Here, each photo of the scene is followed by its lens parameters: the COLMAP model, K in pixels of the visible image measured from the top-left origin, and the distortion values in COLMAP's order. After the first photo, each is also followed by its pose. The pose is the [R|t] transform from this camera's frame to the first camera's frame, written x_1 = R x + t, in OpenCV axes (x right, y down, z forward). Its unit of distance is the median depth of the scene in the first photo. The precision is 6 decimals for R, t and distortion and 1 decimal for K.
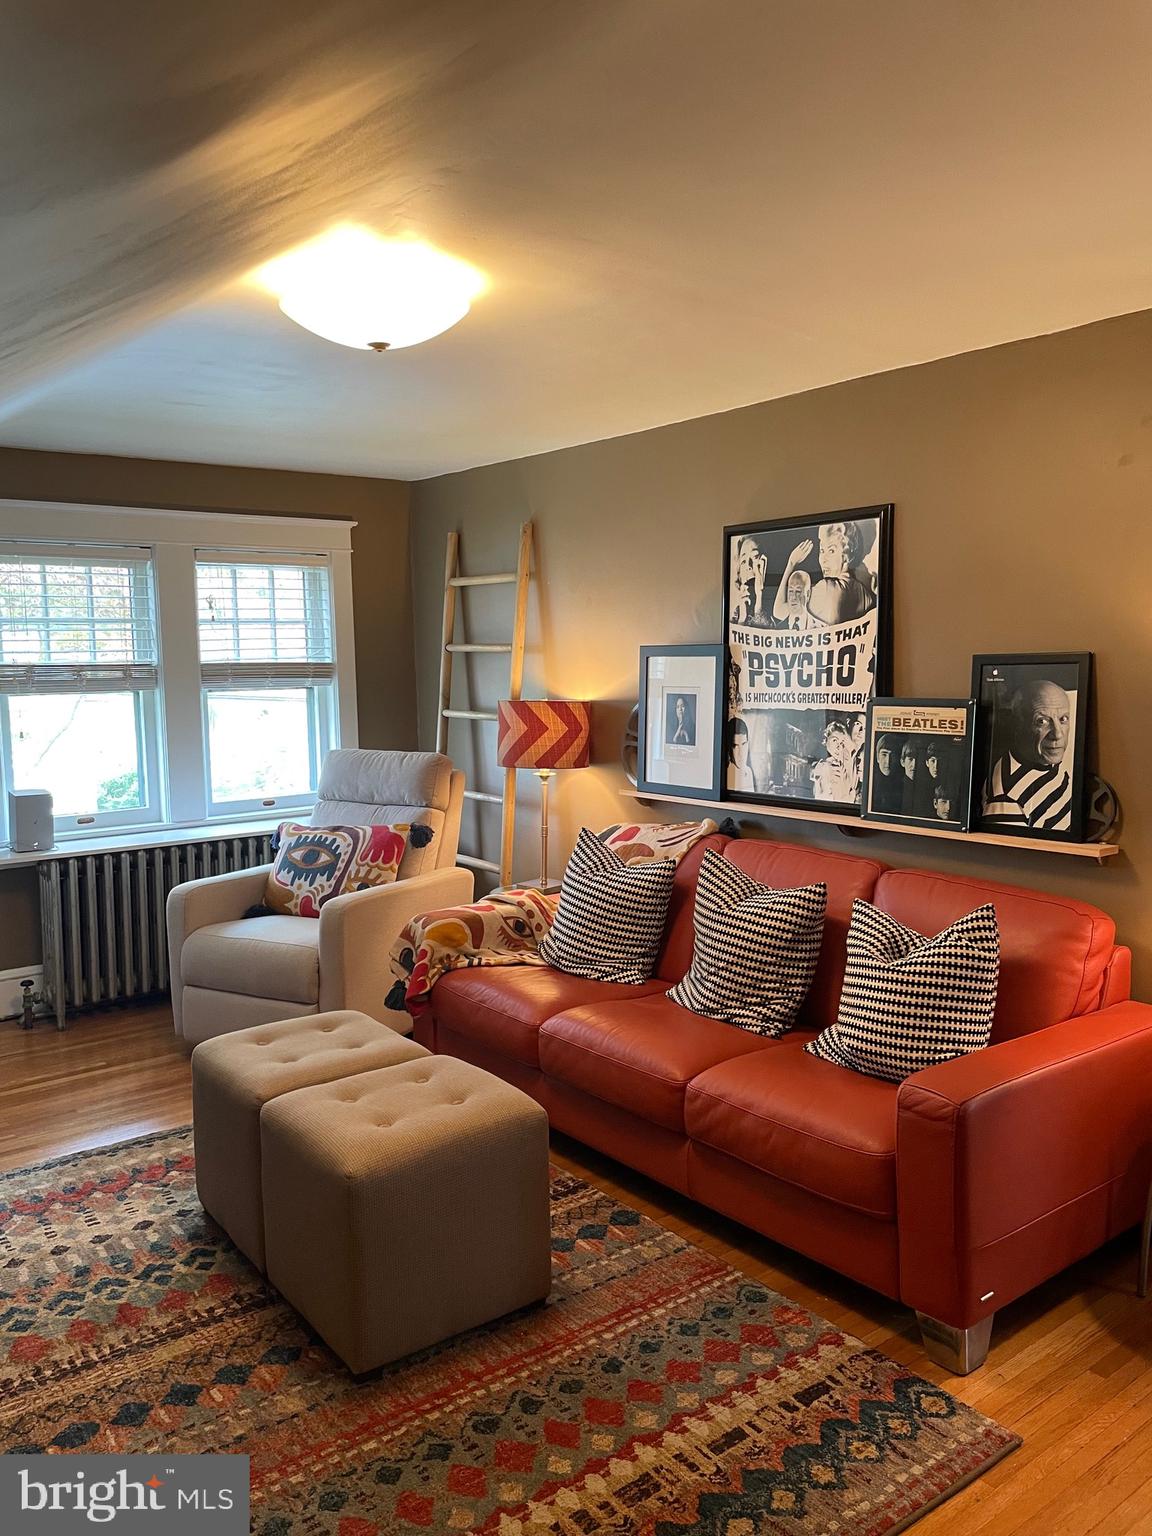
lens RADIAL K [[1126.3, 0, 576.0], [0, 1126.3, 768.0], [0, 0, 1]] dist [0.069977, -0.088536]
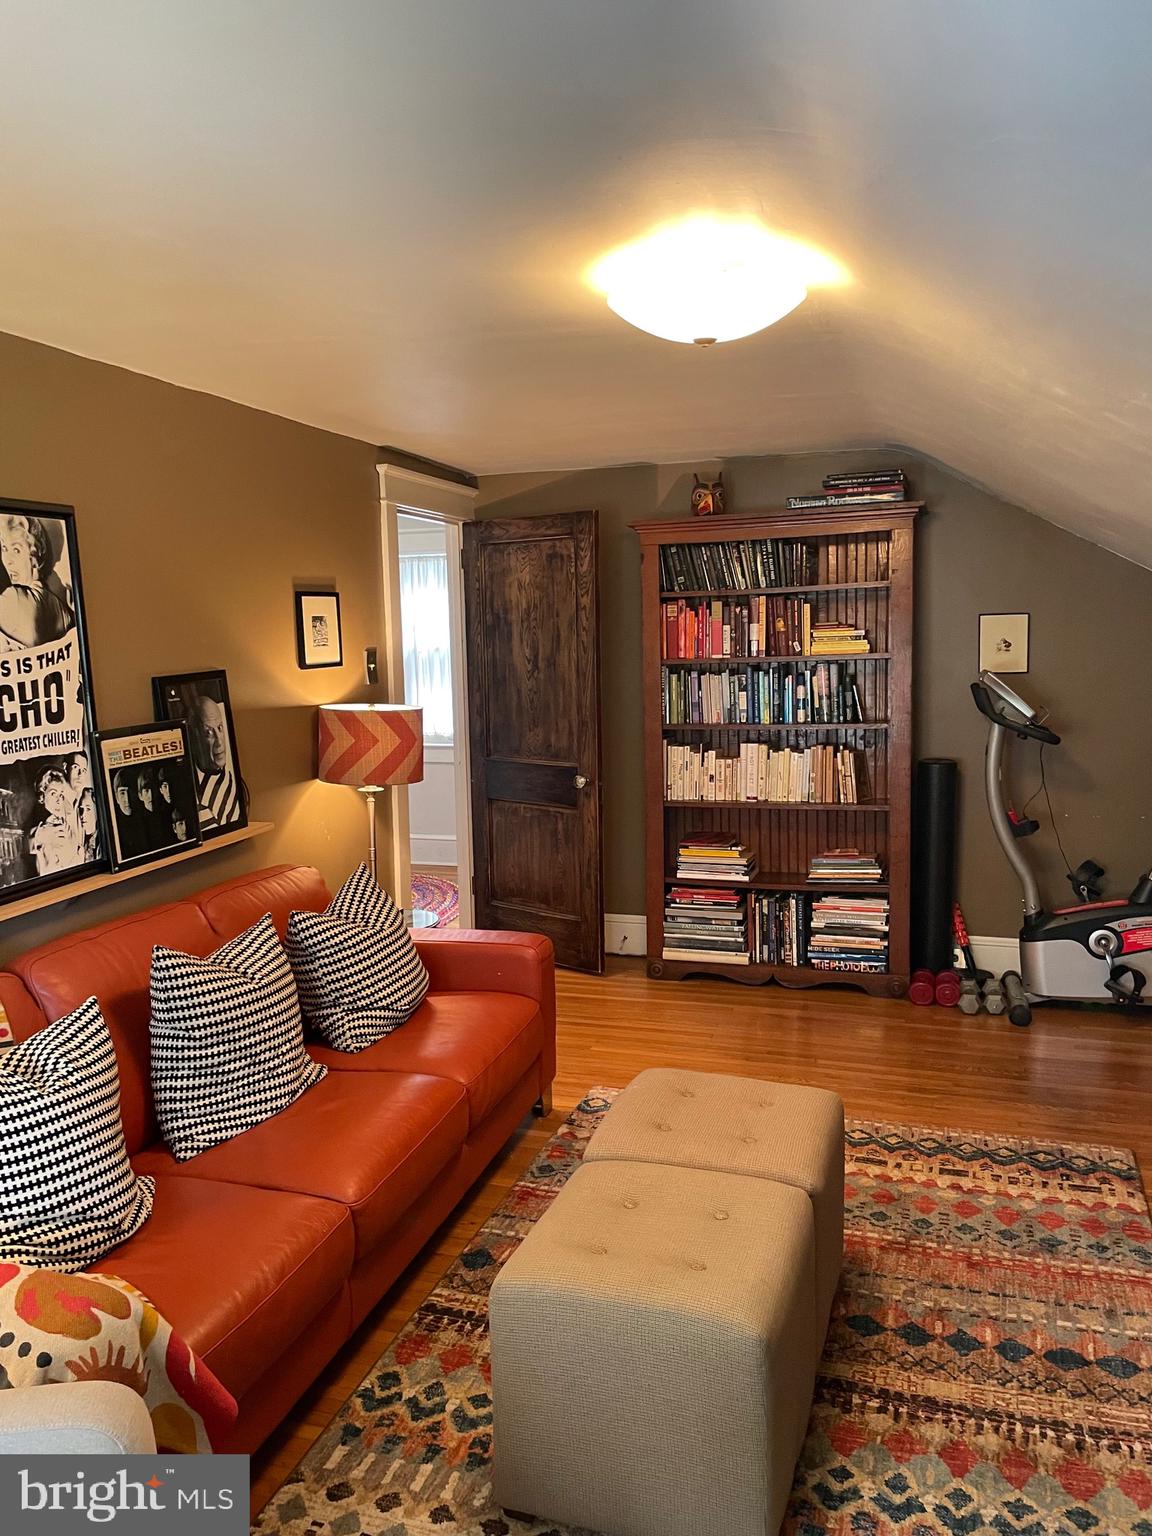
lens RADIAL K [[1163.7, 0, 568.1], [0, 1163.7, 777.6], [0, 0, 1]] dist [0.078464, -0.095833]
pose [[-0.549968, -0.083431, 0.831008, -0.665719], [0.121537, 0.976412, 0.178463, -0.141843], [-0.826295, 0.199147, -0.526856, 1.165828]]
